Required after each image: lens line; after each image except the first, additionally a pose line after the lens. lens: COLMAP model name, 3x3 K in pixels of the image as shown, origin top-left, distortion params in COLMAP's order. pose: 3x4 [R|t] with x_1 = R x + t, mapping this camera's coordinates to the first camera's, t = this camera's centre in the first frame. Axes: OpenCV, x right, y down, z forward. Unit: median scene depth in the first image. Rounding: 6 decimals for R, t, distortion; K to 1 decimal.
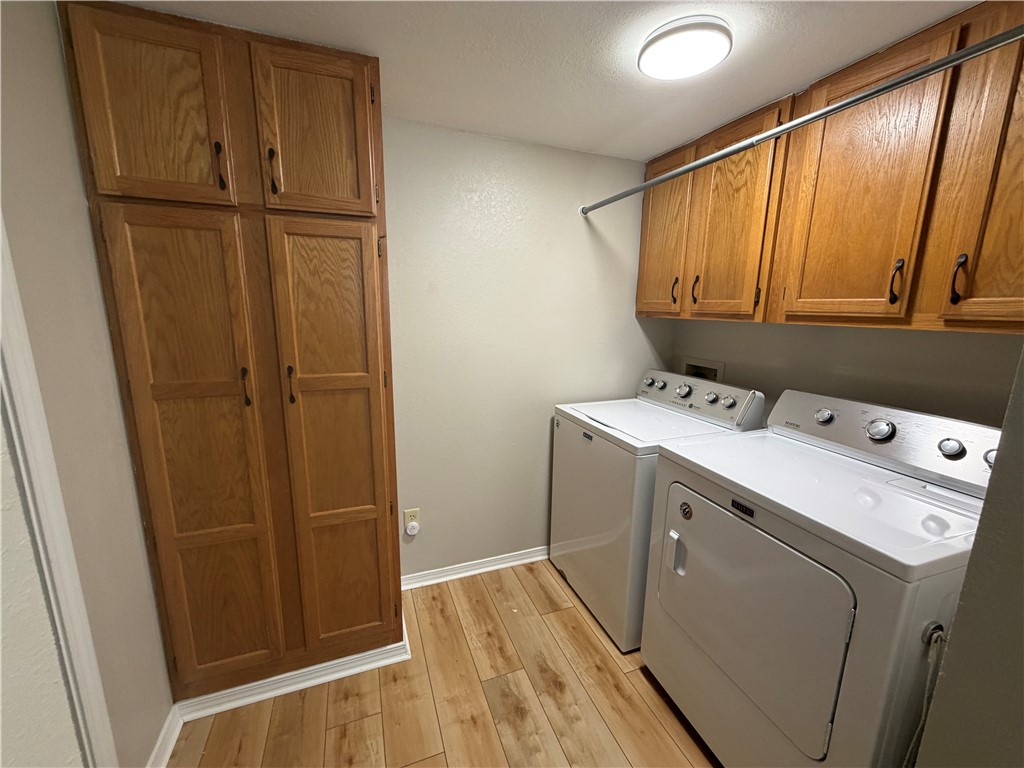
lens RADIAL K [[407.6, 0, 509.1], [0, 407.6, 383.7], [0, 0, 1]] dist [0.000942, 0.000211]
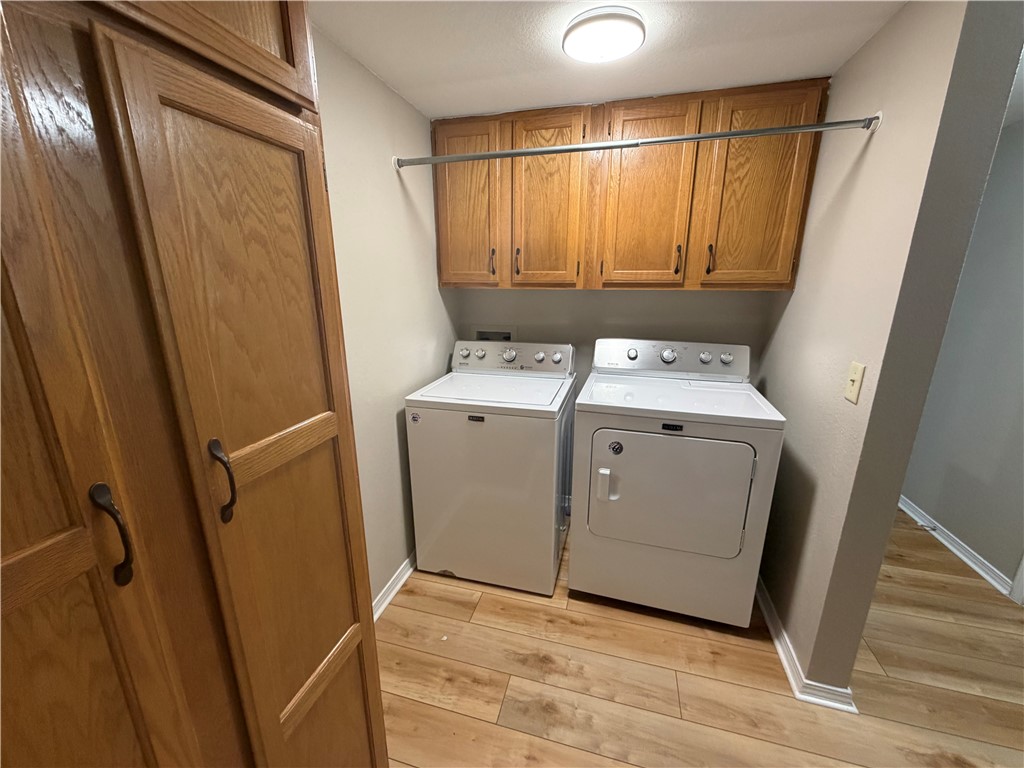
lens RADIAL K [[407.6, 0, 512.1], [0, 407.6, 383.1], [0, 0, 1]] dist [0.000942, 0.000211]
pose [[0.591247, -0.218352, 0.776369, -0.571021], [0.161162, 0.975223, 0.151546, -0.097676], [-0.790224, 0.035519, 0.611788, 0.429733]]
